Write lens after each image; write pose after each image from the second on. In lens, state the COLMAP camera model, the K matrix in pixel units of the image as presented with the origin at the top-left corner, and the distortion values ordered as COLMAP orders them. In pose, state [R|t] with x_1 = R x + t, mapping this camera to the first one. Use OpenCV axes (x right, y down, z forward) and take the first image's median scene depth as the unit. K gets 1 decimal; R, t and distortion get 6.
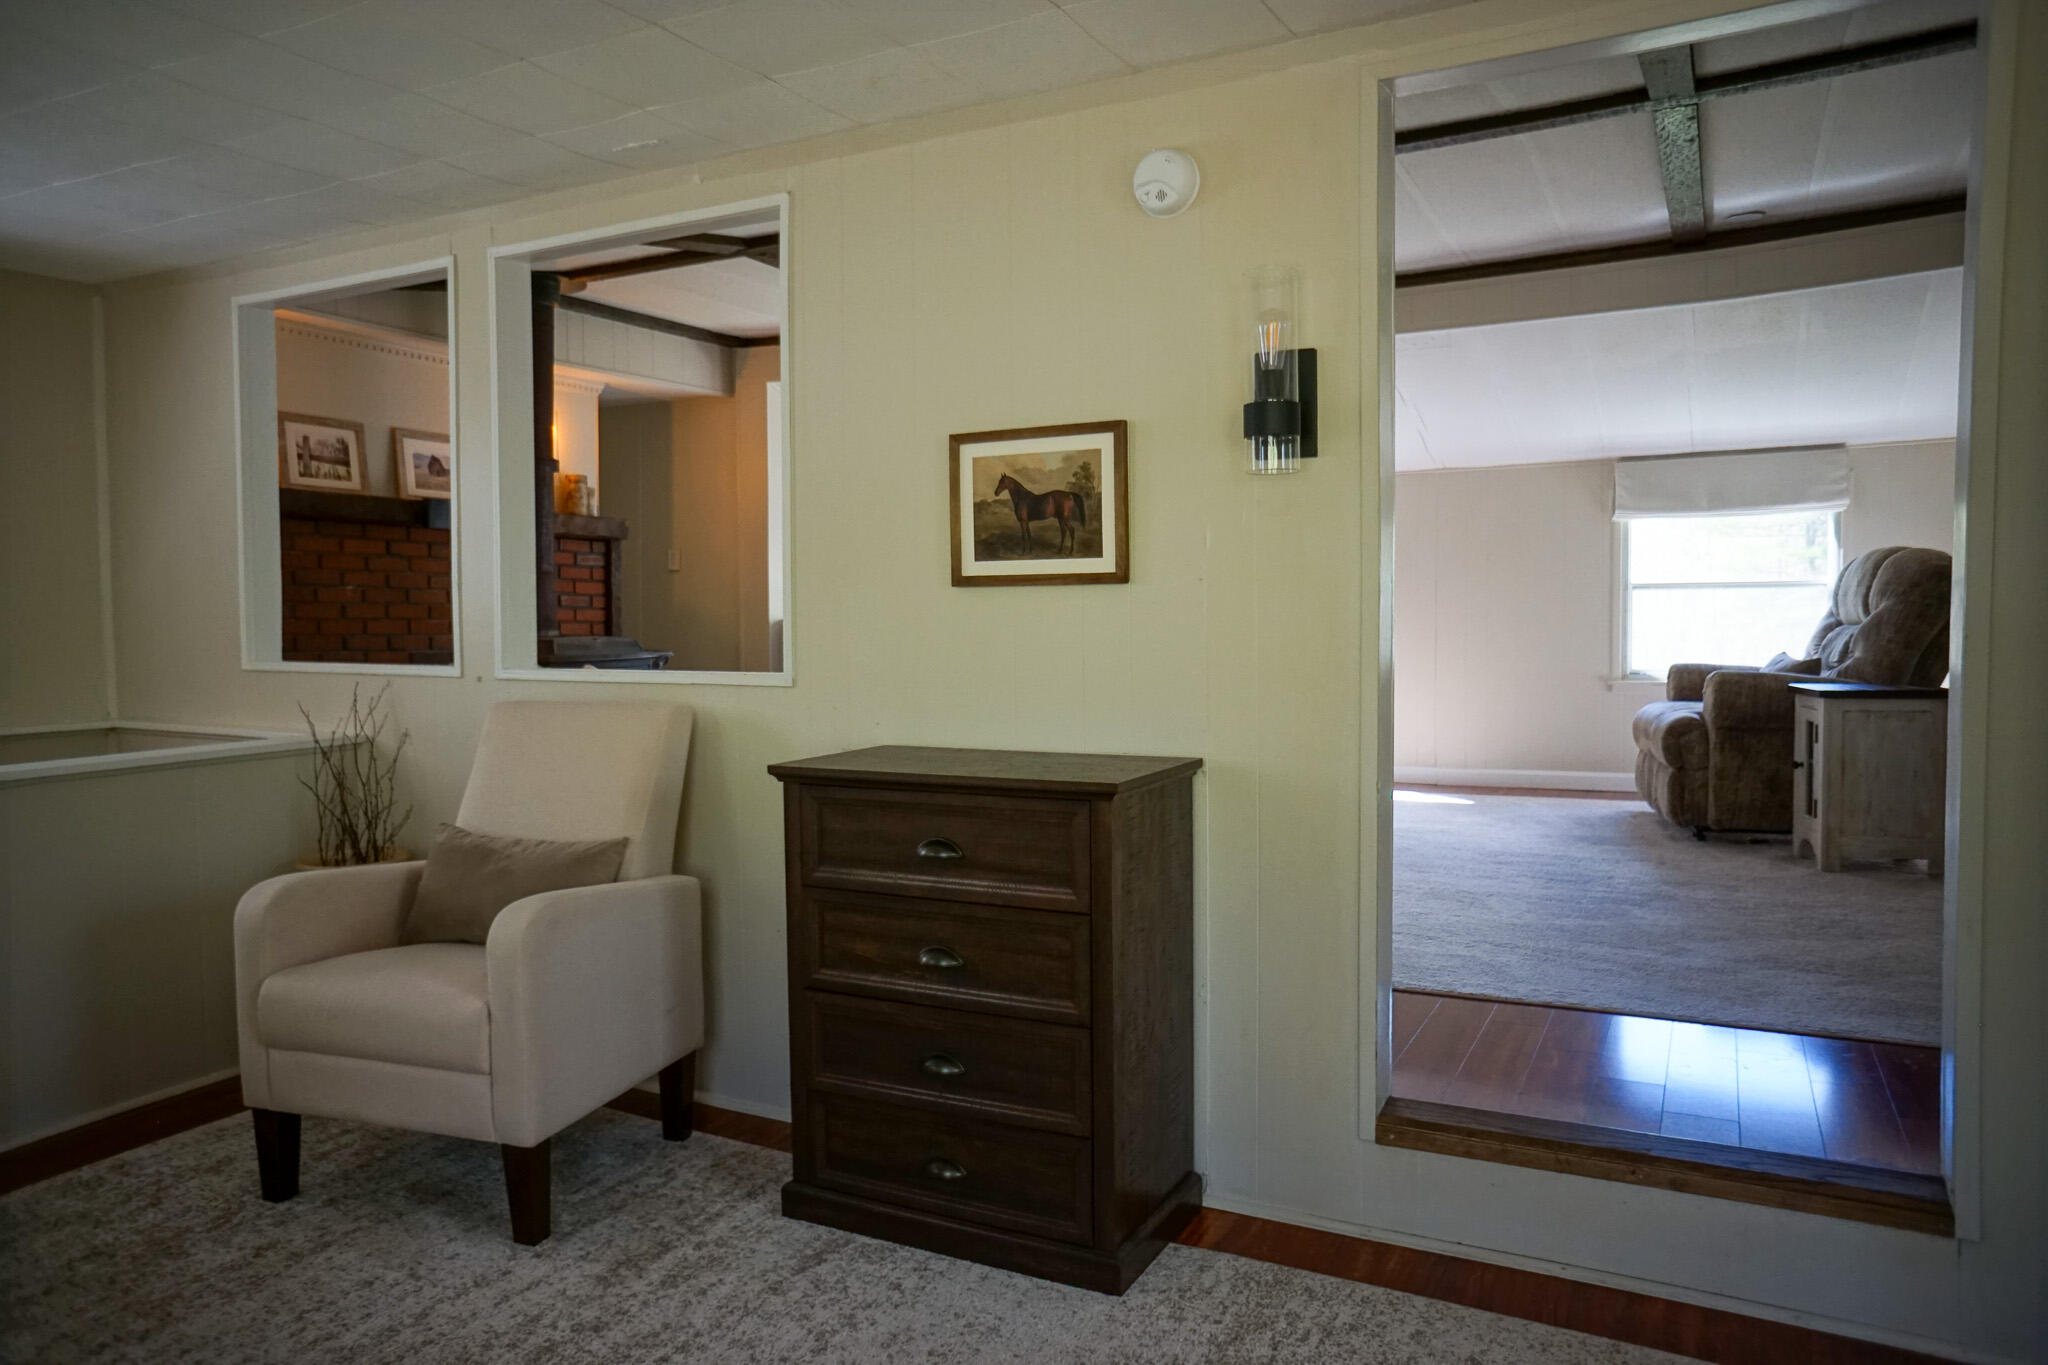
lens RADIAL K [[1384.9, 0, 1014.1], [0, 1384.9, 676.4], [0, 0, 1]] dist [-0.081695, 0.101625]
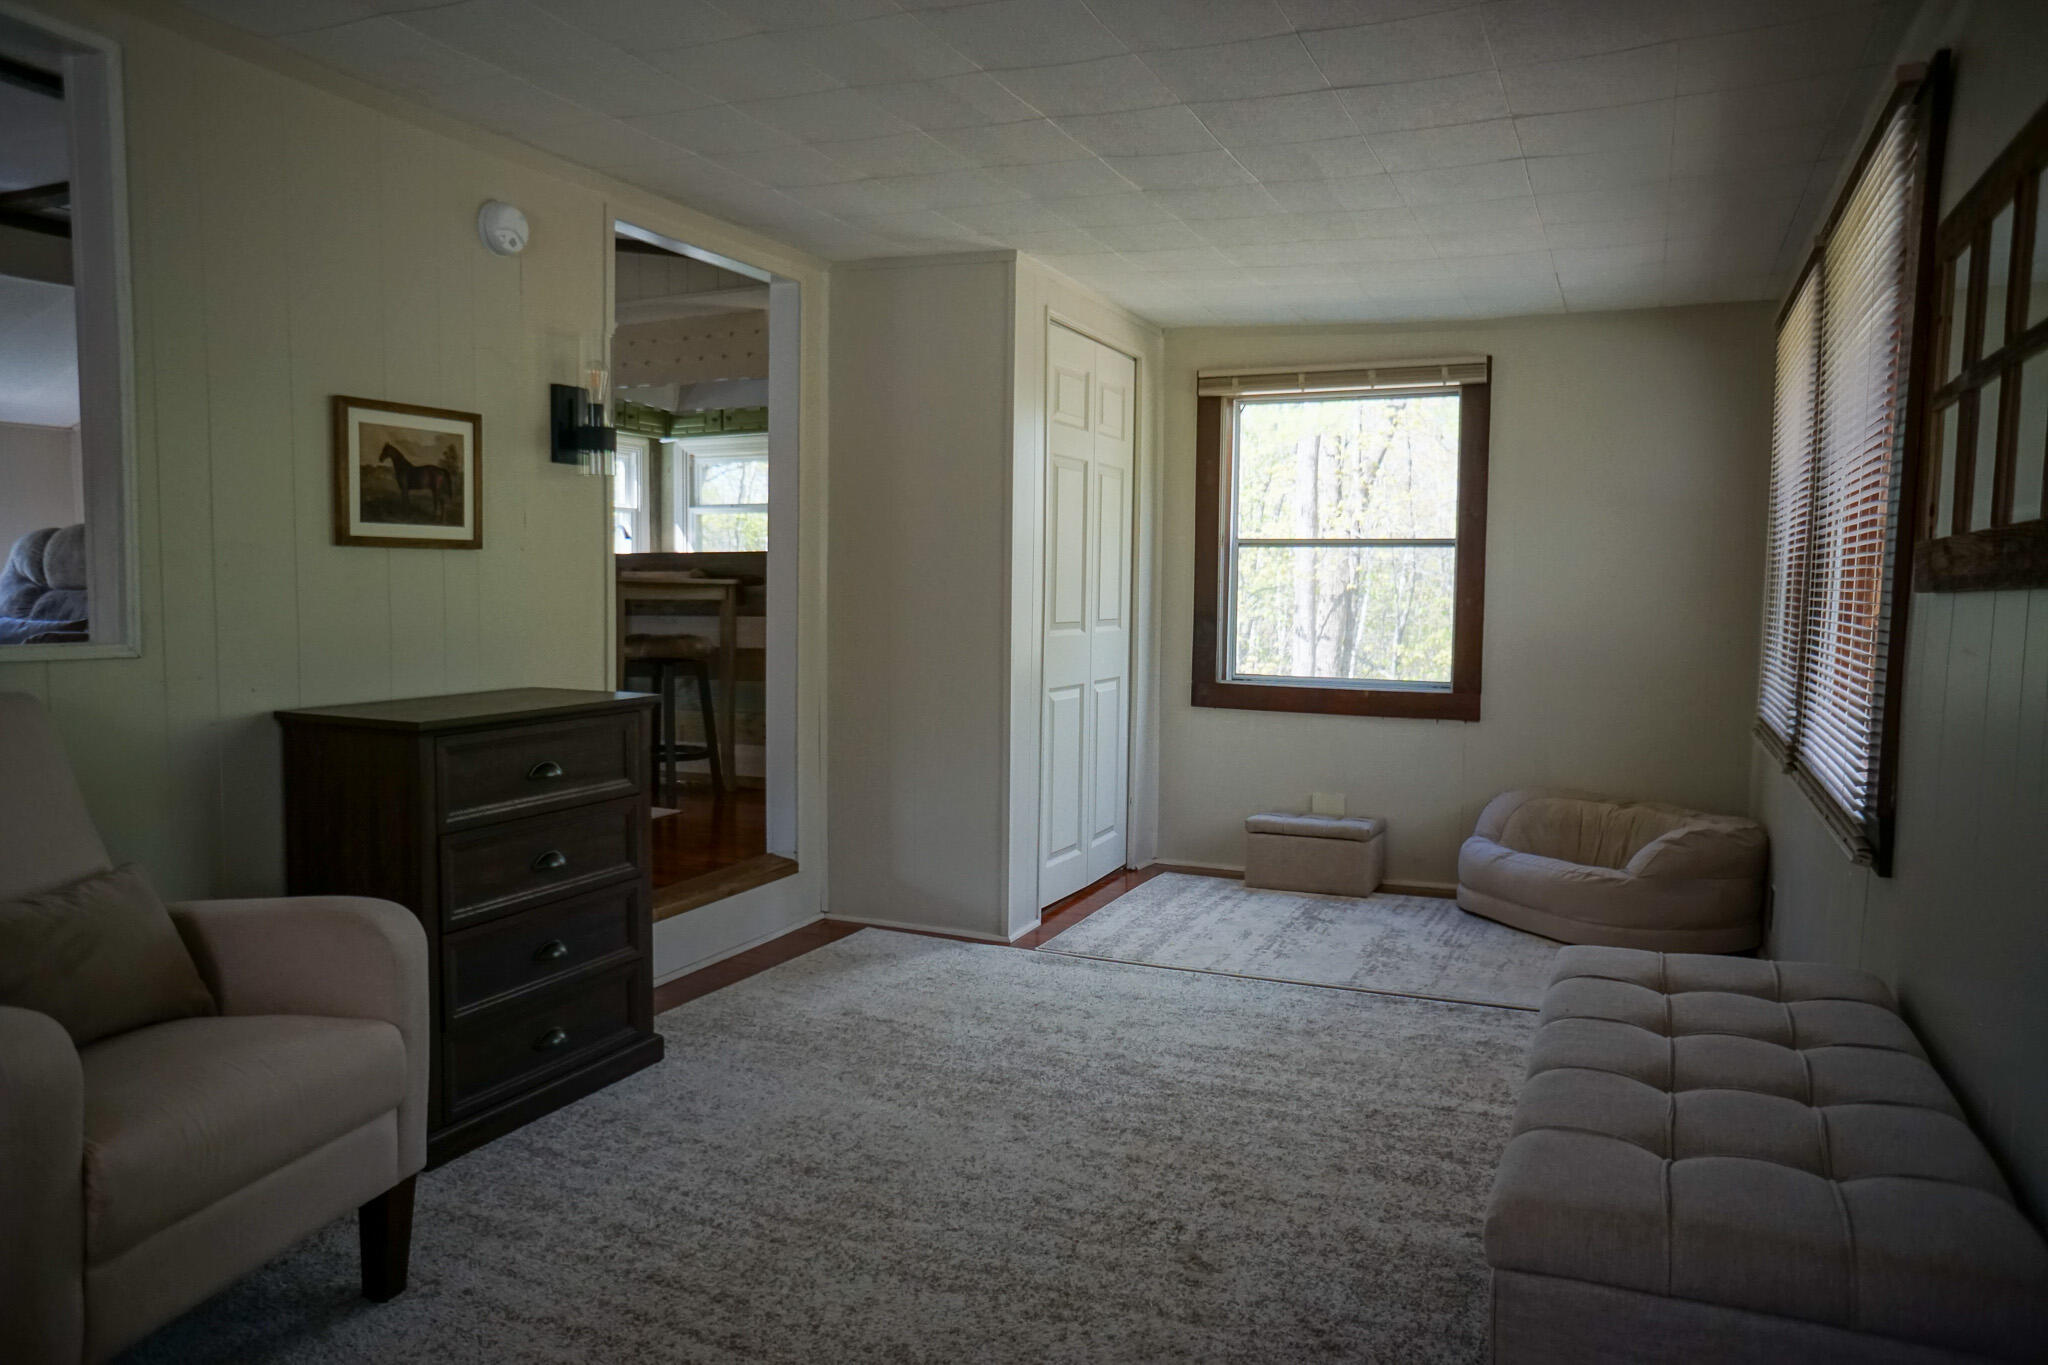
lens RADIAL K [[1384.9, 0, 1014.1], [0, 1384.9, 676.4], [0, 0, 1]] dist [-0.081695, 0.101625]
pose [[-0.054181, -0.061631, 0.996627, -1.089861], [0.037284, 0.997273, 0.063698, -0.014589], [-0.997835, 0.040609, -0.051735, 0.569191]]
